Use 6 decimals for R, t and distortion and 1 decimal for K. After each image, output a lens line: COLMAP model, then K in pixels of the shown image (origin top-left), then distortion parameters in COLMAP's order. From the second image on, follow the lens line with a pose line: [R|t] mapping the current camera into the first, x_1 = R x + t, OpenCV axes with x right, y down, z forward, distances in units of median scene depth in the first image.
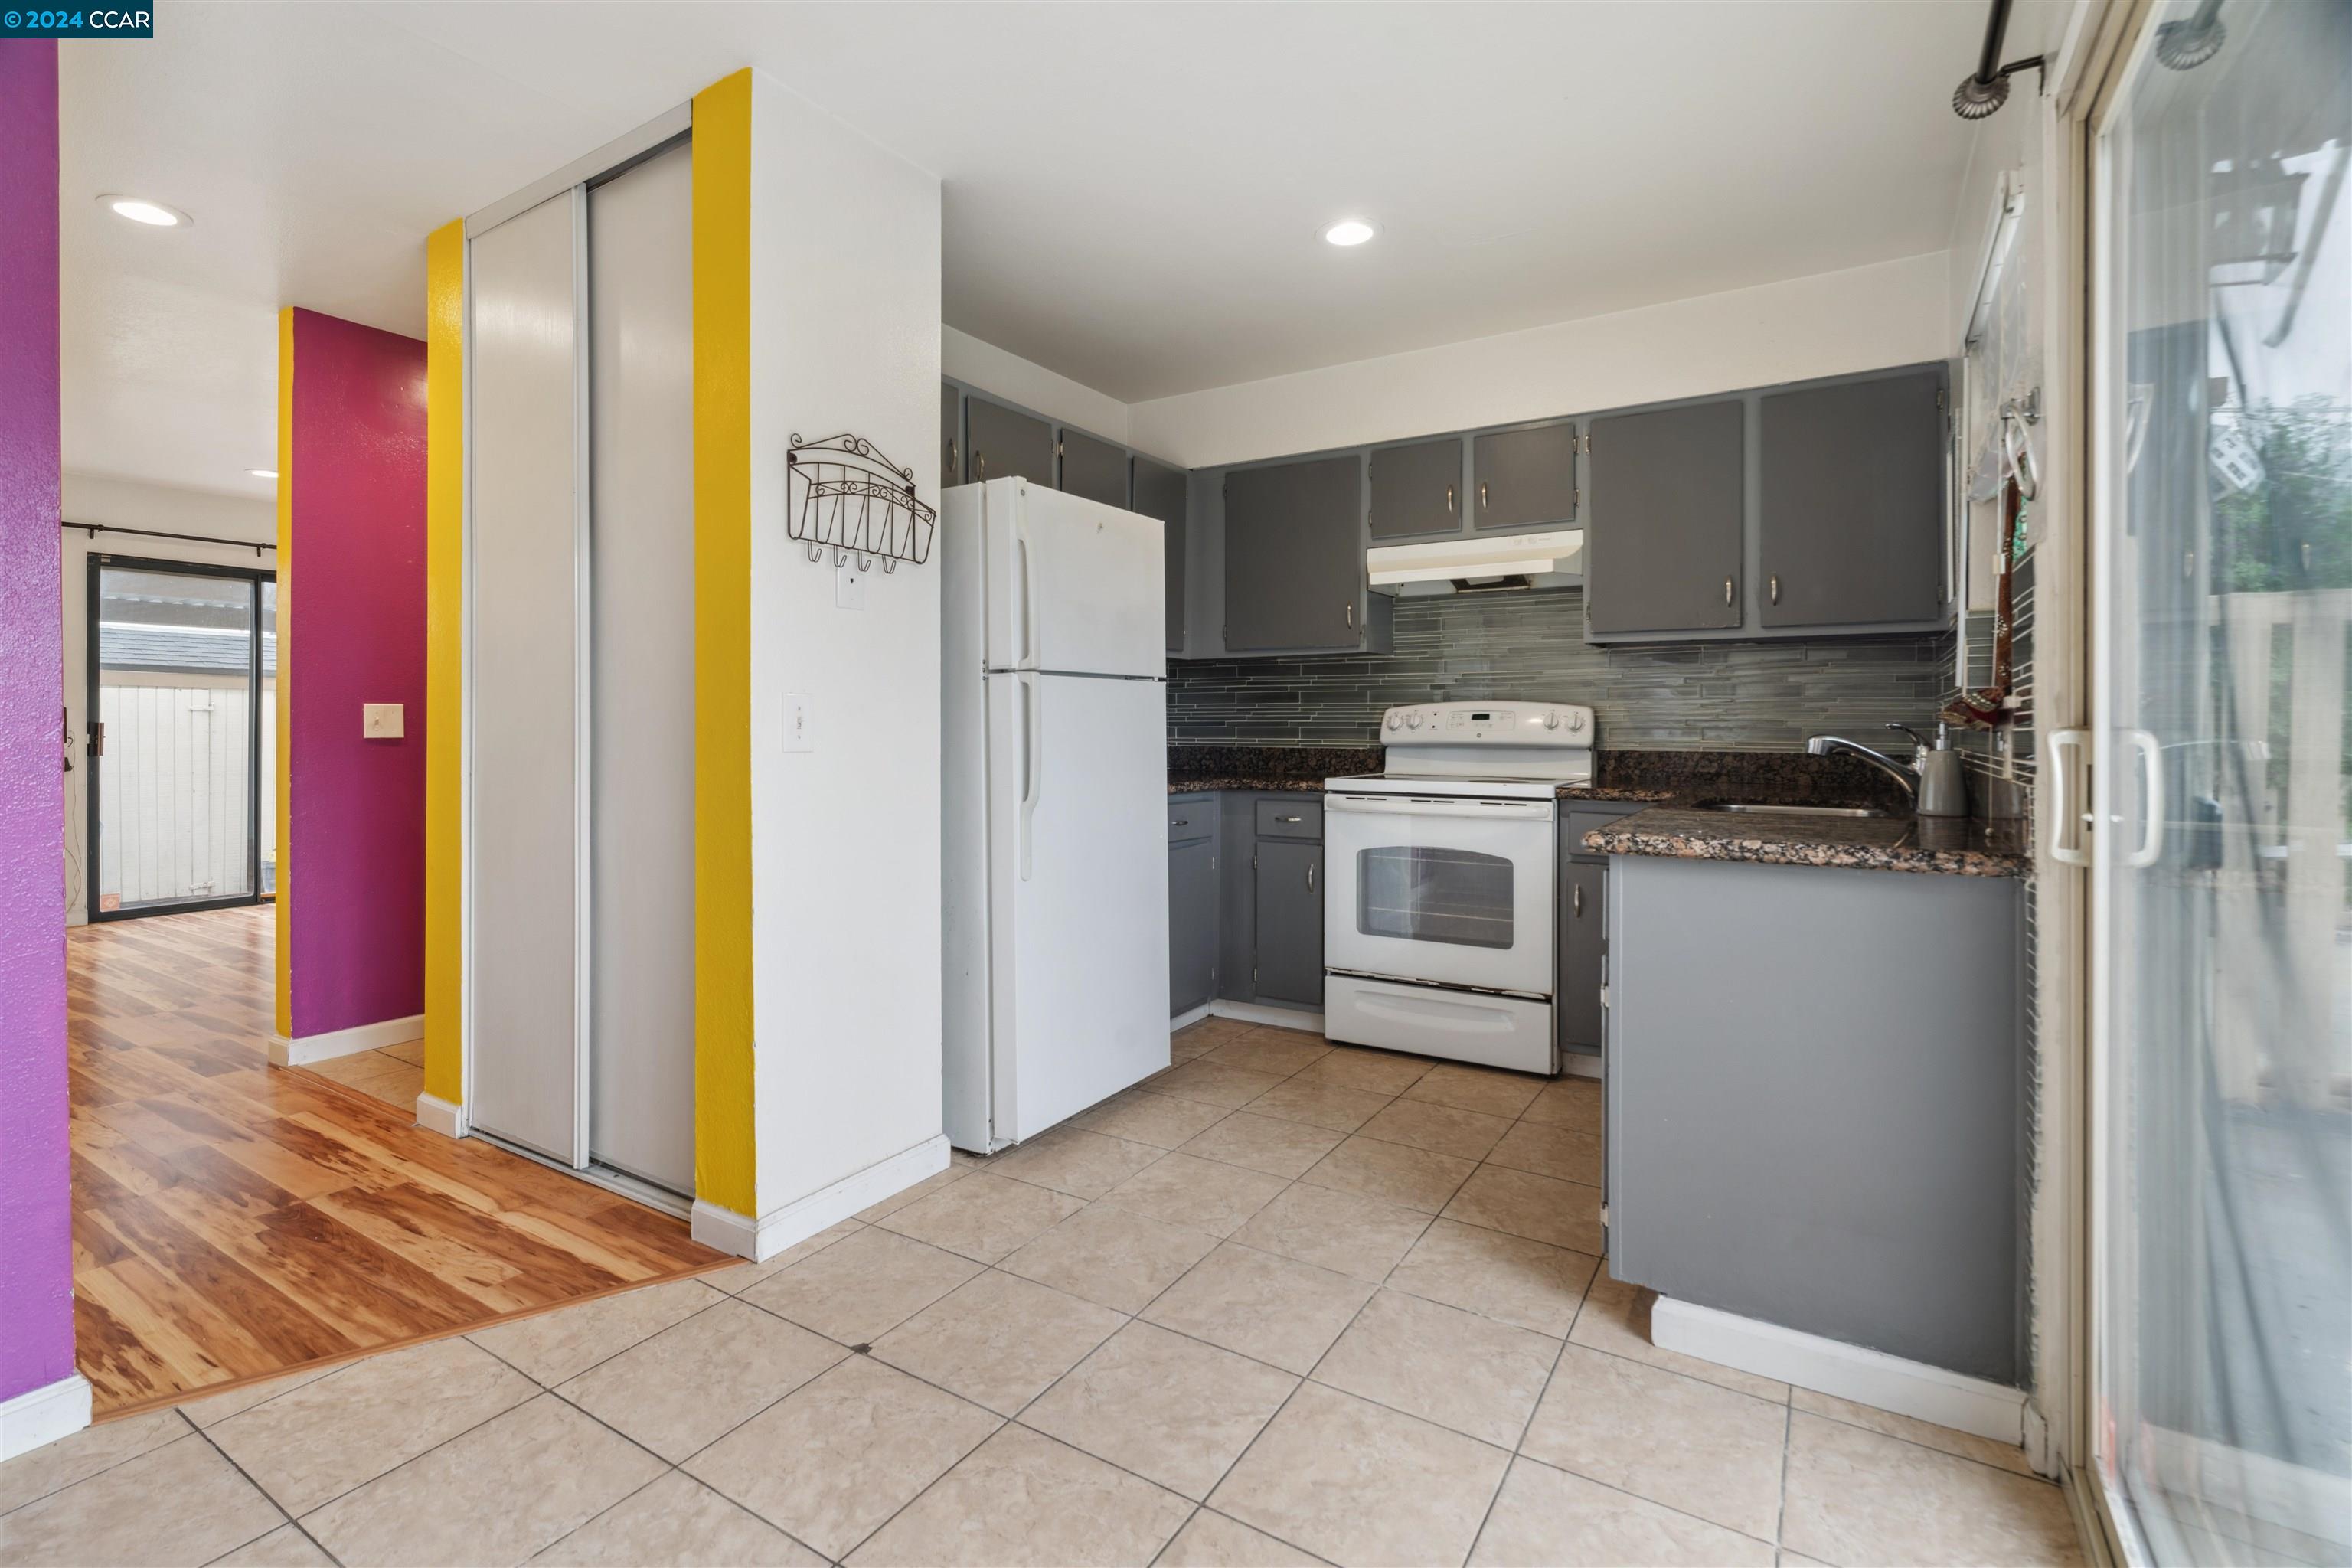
lens RADIAL K [[1080.9, 0, 1175.9], [0, 1080.9, 722.8], [0, 0, 1]] dist [0.001511, 0.001231]
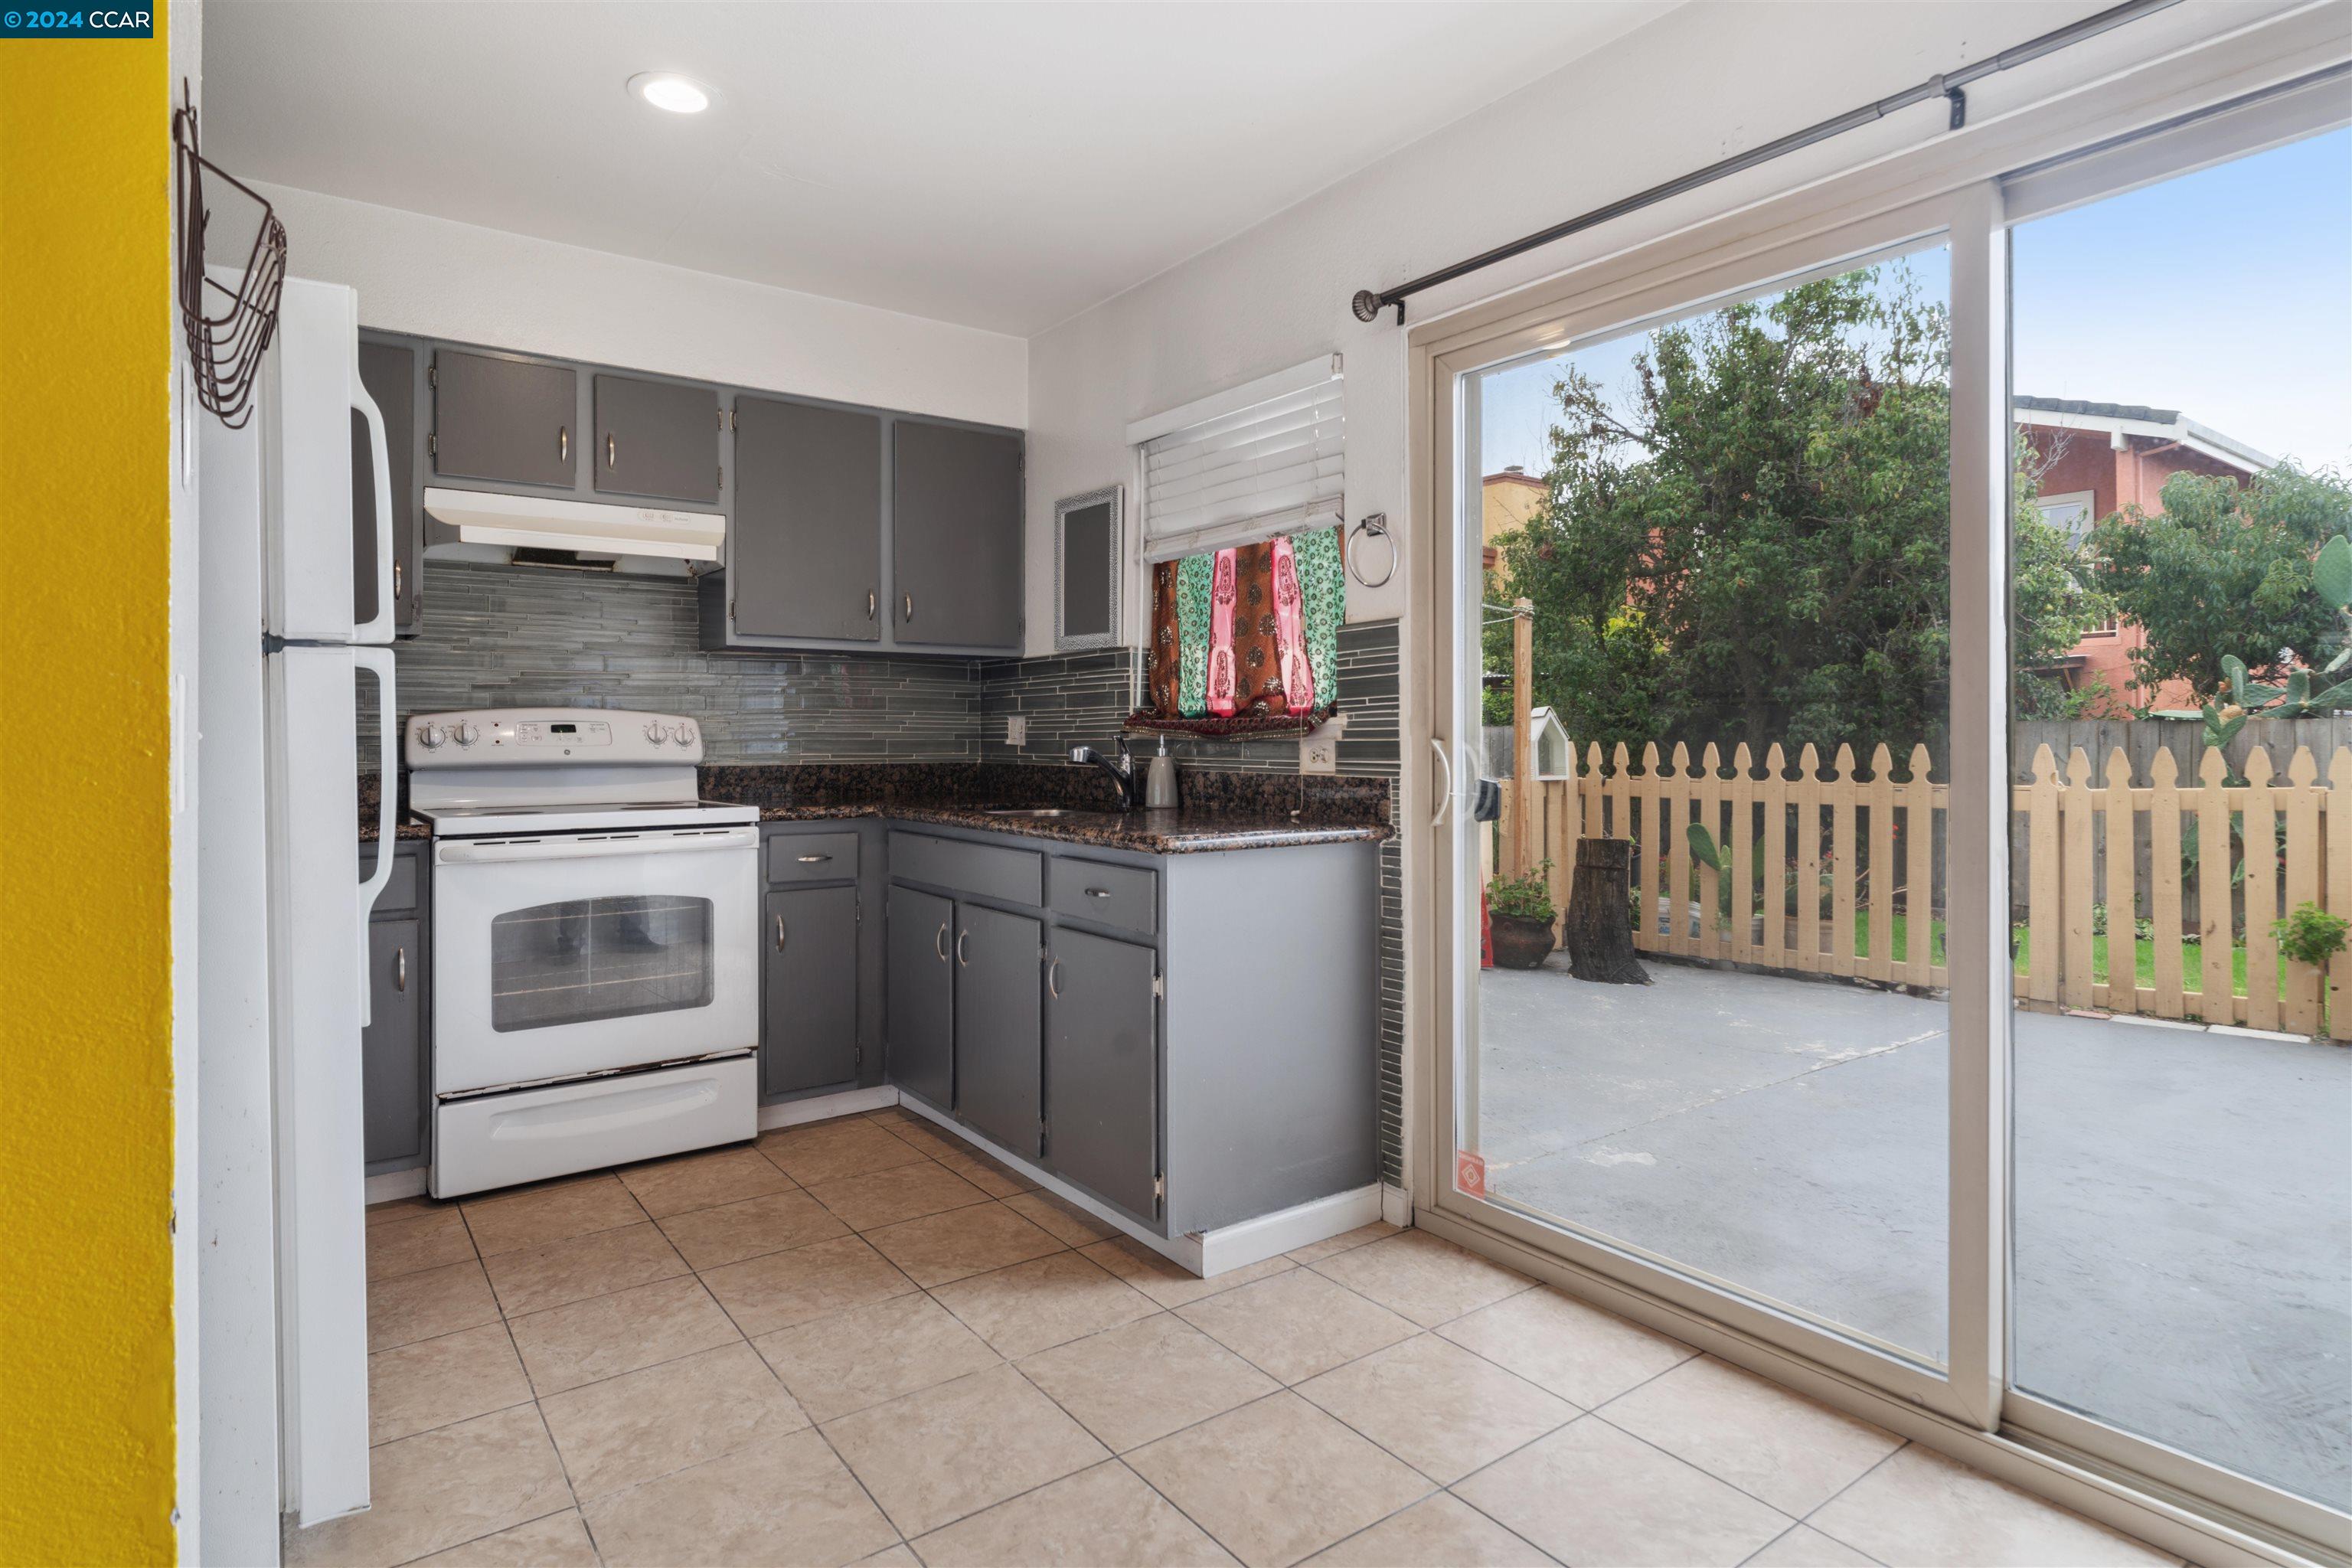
lens RADIAL K [[1247.4, 0, 1154.4], [0, 1247.4, 733.7], [0, 0, 1]] dist [-0.004922, 0.003161]
pose [[0.385276, -0.003744, 0.922794, -0.508224], [0.001594, 0.999993, 0.003391, -0.005342], [-0.922800, 0.000164, 0.385279, 0.342590]]
